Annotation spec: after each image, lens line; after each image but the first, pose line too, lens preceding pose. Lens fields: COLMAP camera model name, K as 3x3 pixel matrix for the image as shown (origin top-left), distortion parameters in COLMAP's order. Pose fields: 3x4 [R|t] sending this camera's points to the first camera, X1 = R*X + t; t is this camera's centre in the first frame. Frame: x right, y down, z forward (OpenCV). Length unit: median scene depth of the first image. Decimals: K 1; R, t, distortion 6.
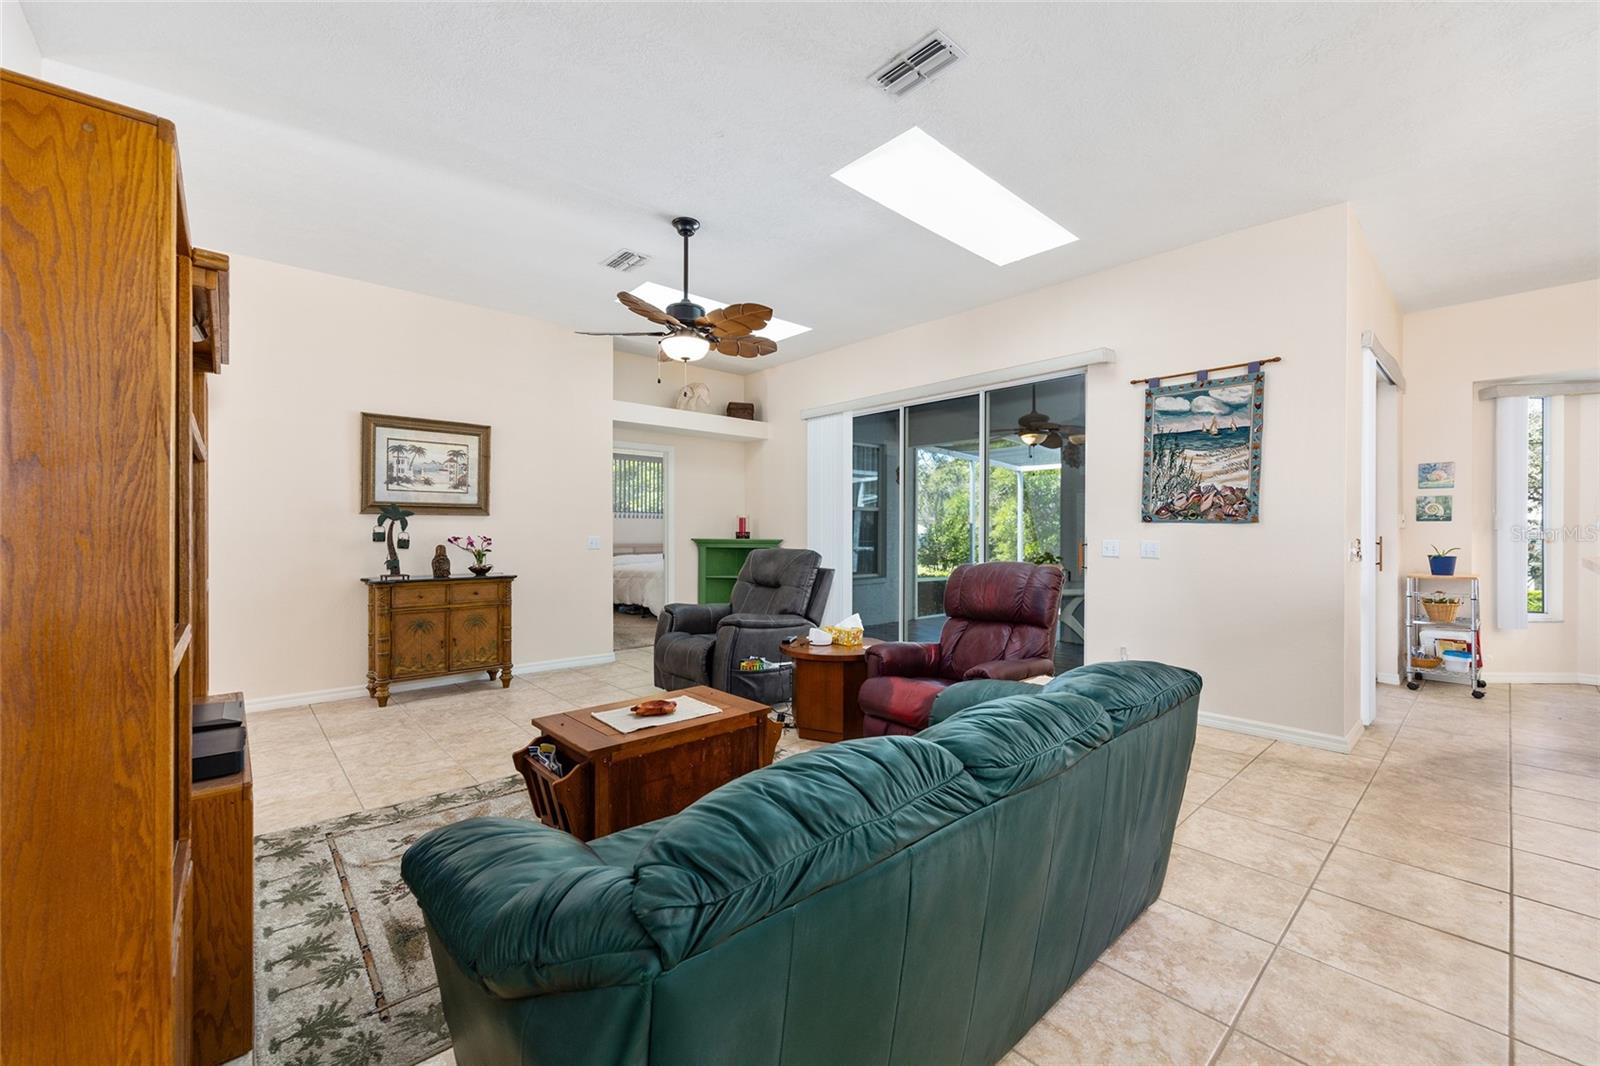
lens RADIAL K [[641.7, 0, 805.0], [0, 641.7, 531.3], [0, 0, 1]] dist [-0.000876, 0.000277]
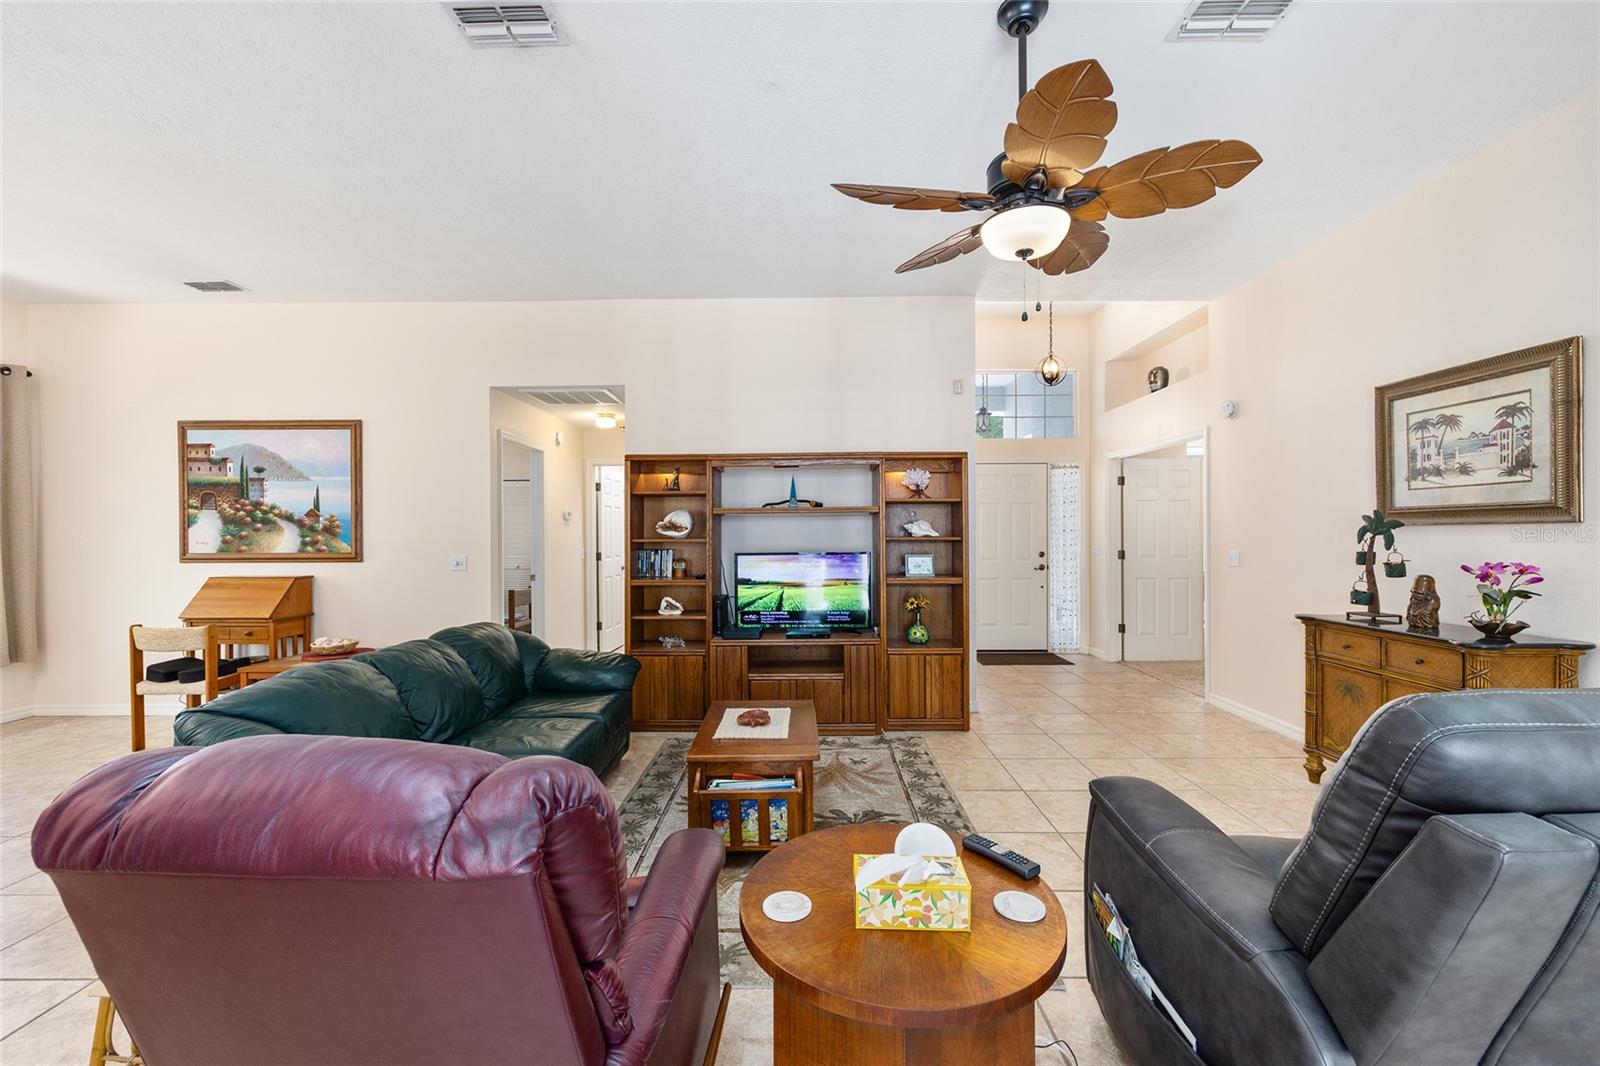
lens RADIAL K [[641.7, 0, 797.8], [0, 641.7, 533.9], [0, 0, 1]] dist [-0.000876, 0.000277]
pose [[-0.679084, 0.003244, -0.734054, 0.292718], [0.004699, 0.999989, 0.000073, -0.021207], [0.734046, -0.003400, -0.679091, 1.010951]]
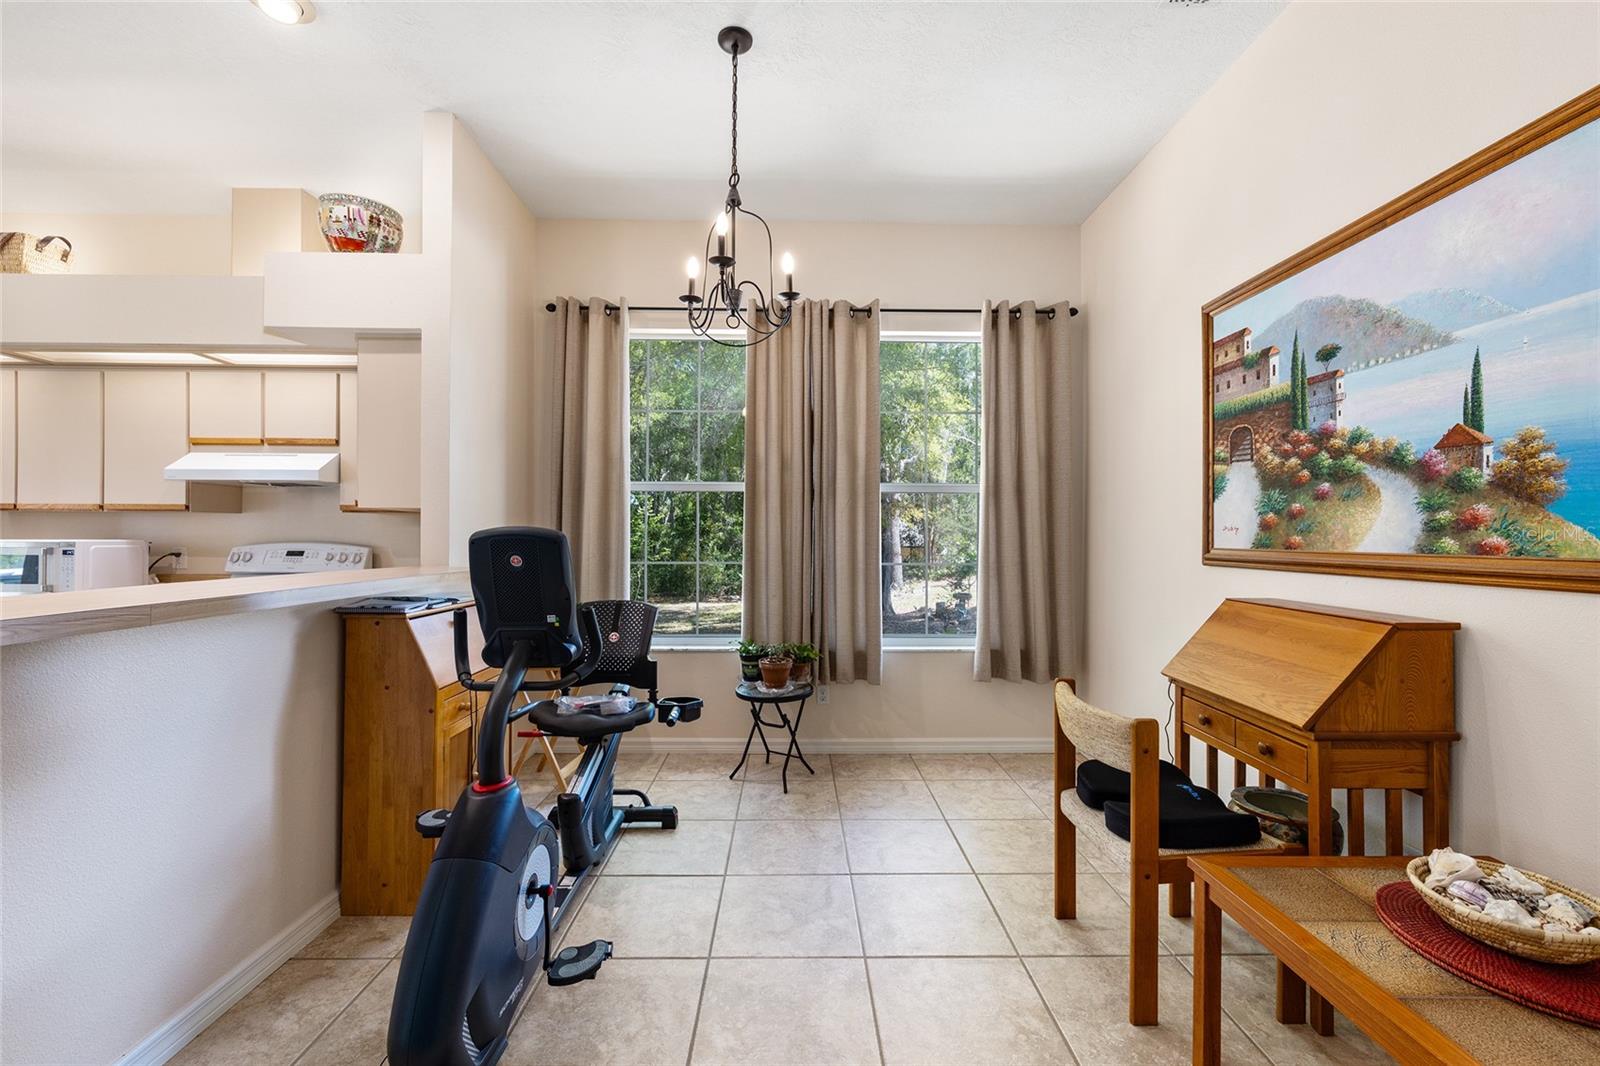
lens RADIAL K [[641.7, 0, 799.6], [0, 641.7, 536.1], [0, 0, 1]] dist [-0.000876, 0.000277]
pose [[-0.751802, -0.003866, 0.659377, 0.108241], [-0.005218, 0.999986, -0.000088, -0.003228], [-0.659368, -0.003507, -0.751812, 0.247214]]
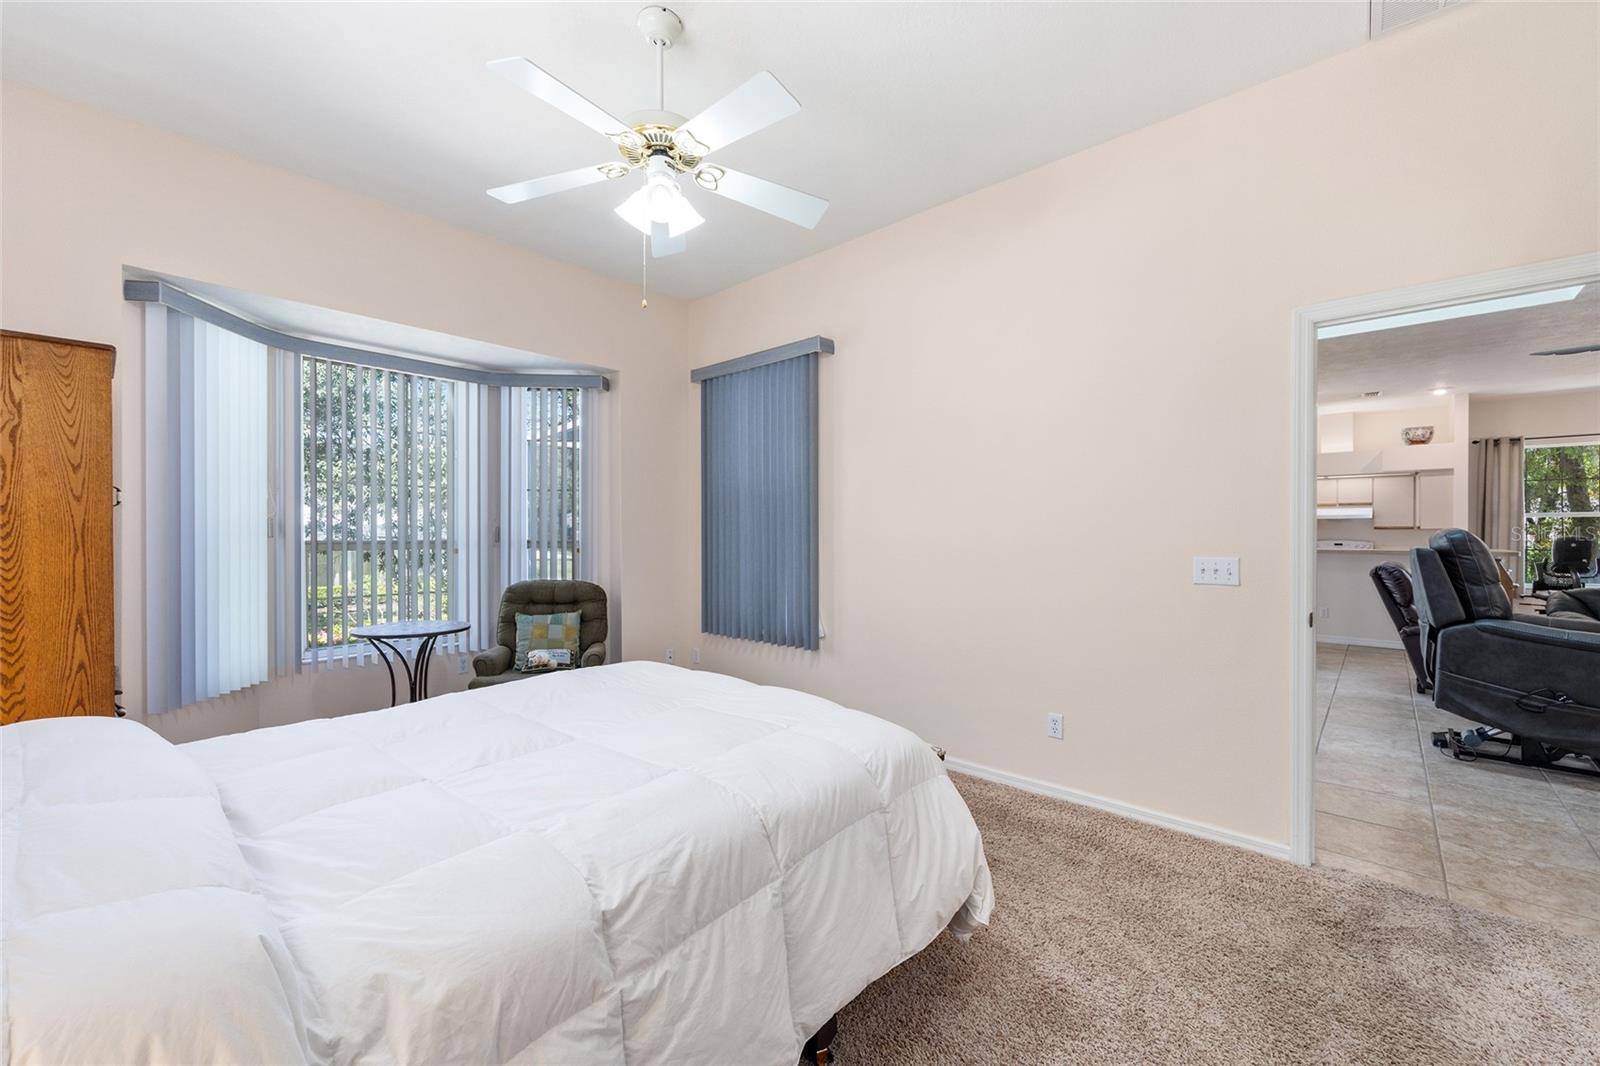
lens RADIAL K [[641.7, 0, 789.7], [0, 641.7, 541.5], [0, 0, 1]] dist [-0.000876, 0.000277]
pose [[-0.059672, -0.016469, 0.998082, -0.886047], [0.005579, 0.999843, 0.016832, -0.031863], [-0.998202, 0.006573, -0.059570, 1.948500]]
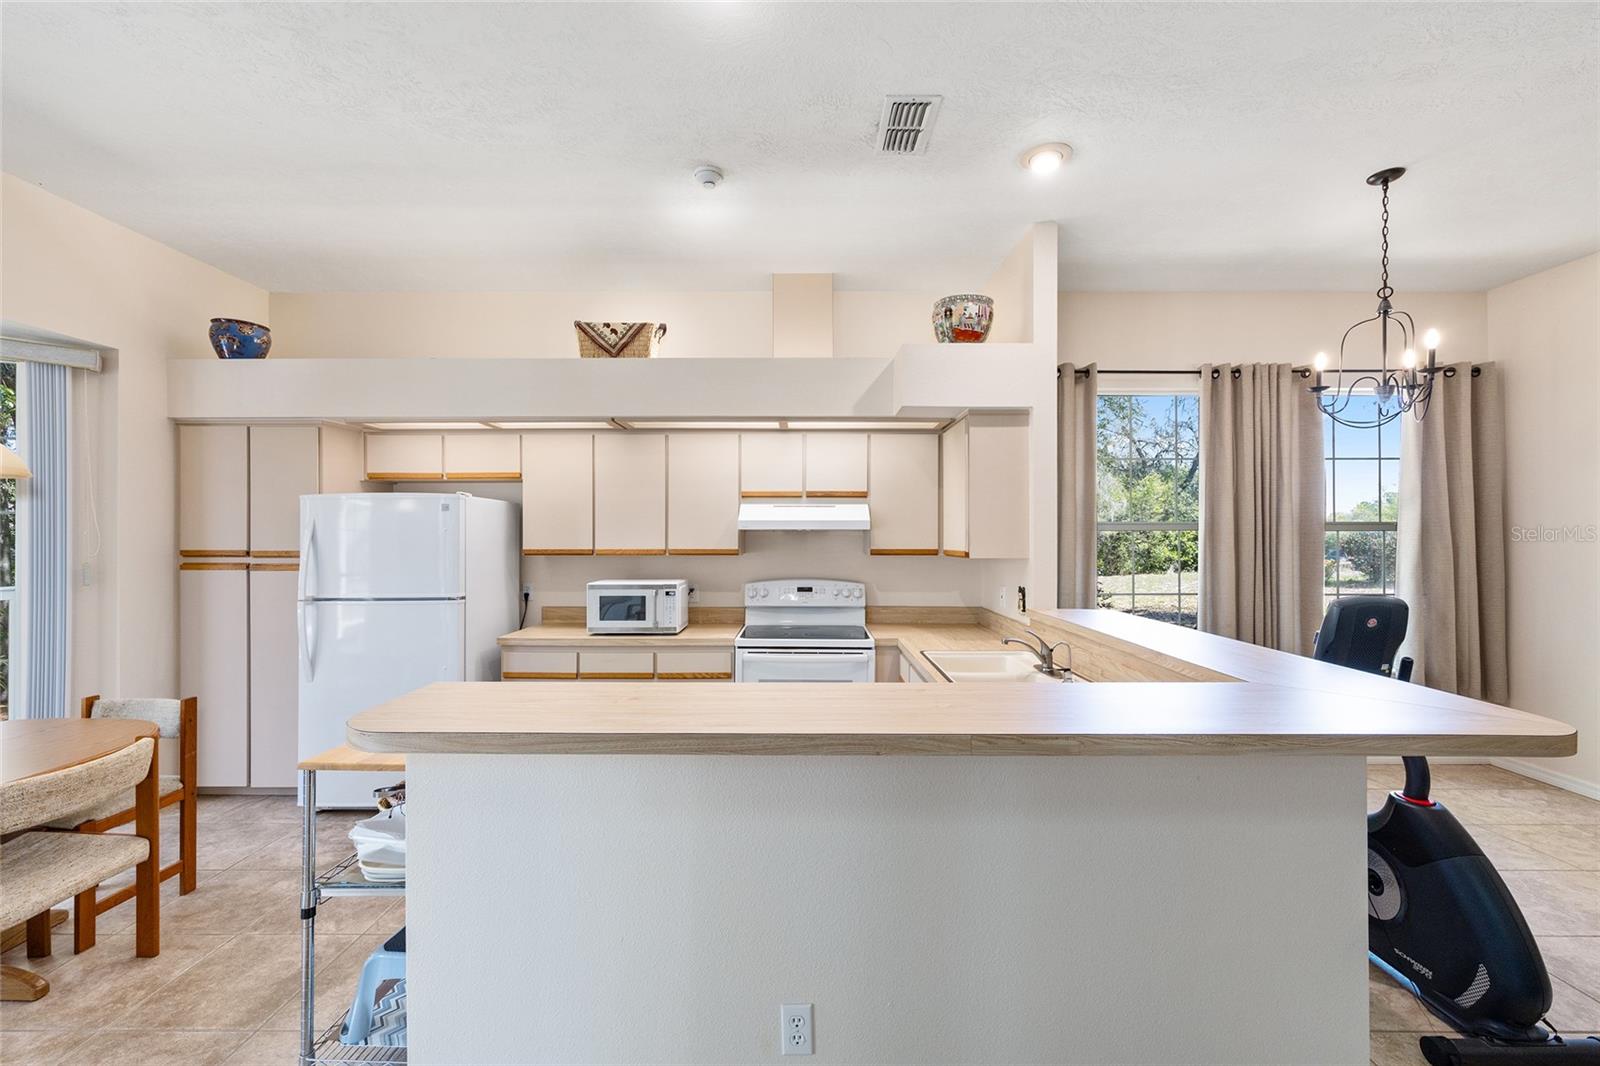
lens RADIAL K [[641.7, 0, 806.7], [0, 641.7, 540.2], [0, 0, 1]] dist [-0.000876, 0.000277]
pose [[-0.738055, -0.004970, 0.674723, 0.469351], [-0.000432, 0.999976, 0.006892, -0.052498], [-0.674741, 0.004795, -0.738039, 0.711449]]
